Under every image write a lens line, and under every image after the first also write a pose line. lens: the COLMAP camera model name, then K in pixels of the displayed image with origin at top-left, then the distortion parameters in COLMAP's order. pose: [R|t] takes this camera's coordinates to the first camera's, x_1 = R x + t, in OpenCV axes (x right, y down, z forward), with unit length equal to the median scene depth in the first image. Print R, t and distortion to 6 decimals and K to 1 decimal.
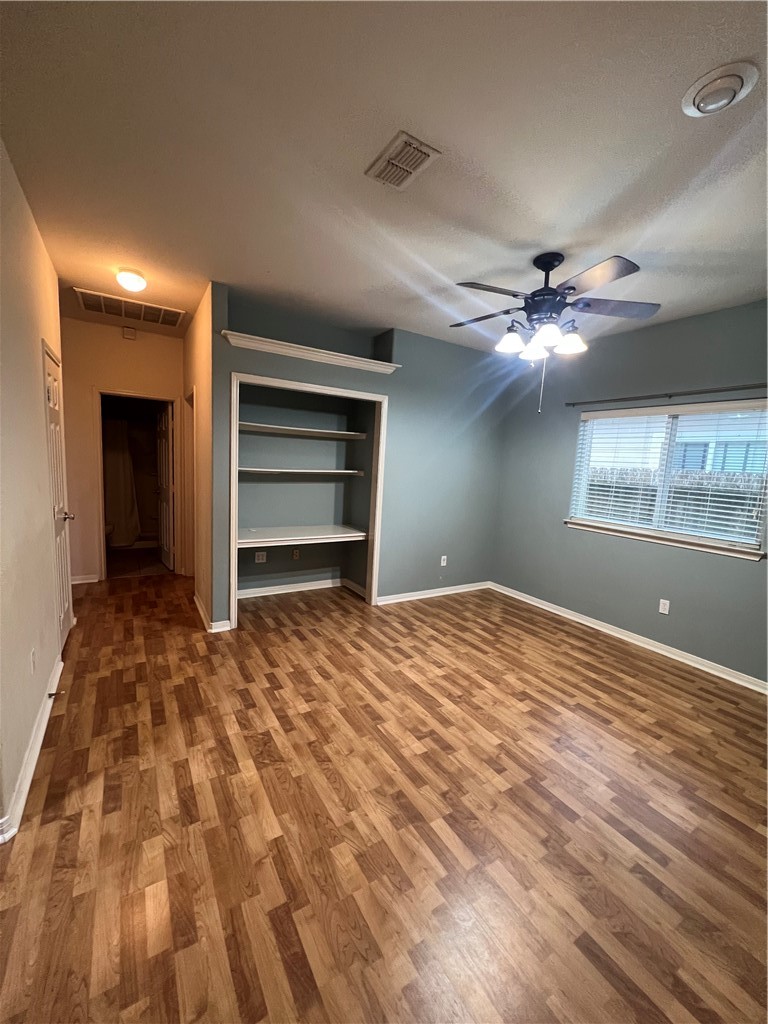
lens RADIAL K [[415.1, 0, 377.6], [0, 415.1, 512.5], [0, 0, 1]] dist [0.008202, 0.000293]
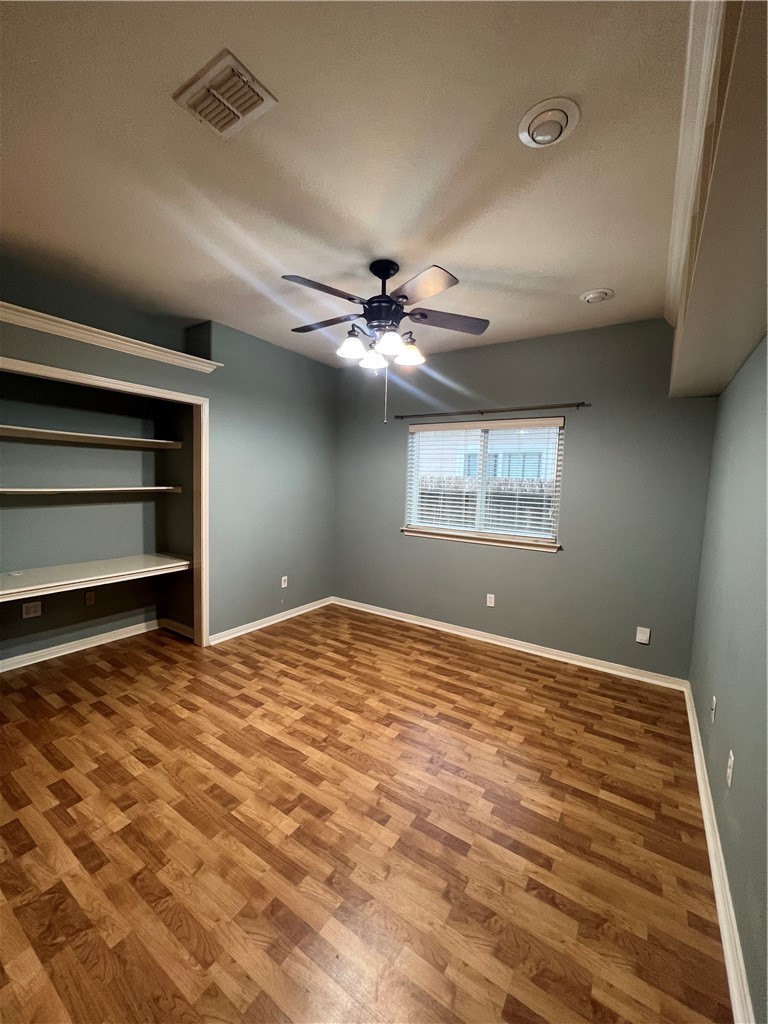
lens RADIAL K [[412.5, 0, 381.0], [0, 412.5, 512.5], [0, 0, 1]] dist [-0.000986, 0.001091]
pose [[0.906567, -0.057742, 0.418094, -0.030842], [0.067914, 0.997646, -0.009478, -0.021284], [-0.416562, 0.036987, 0.908354, 0.129130]]
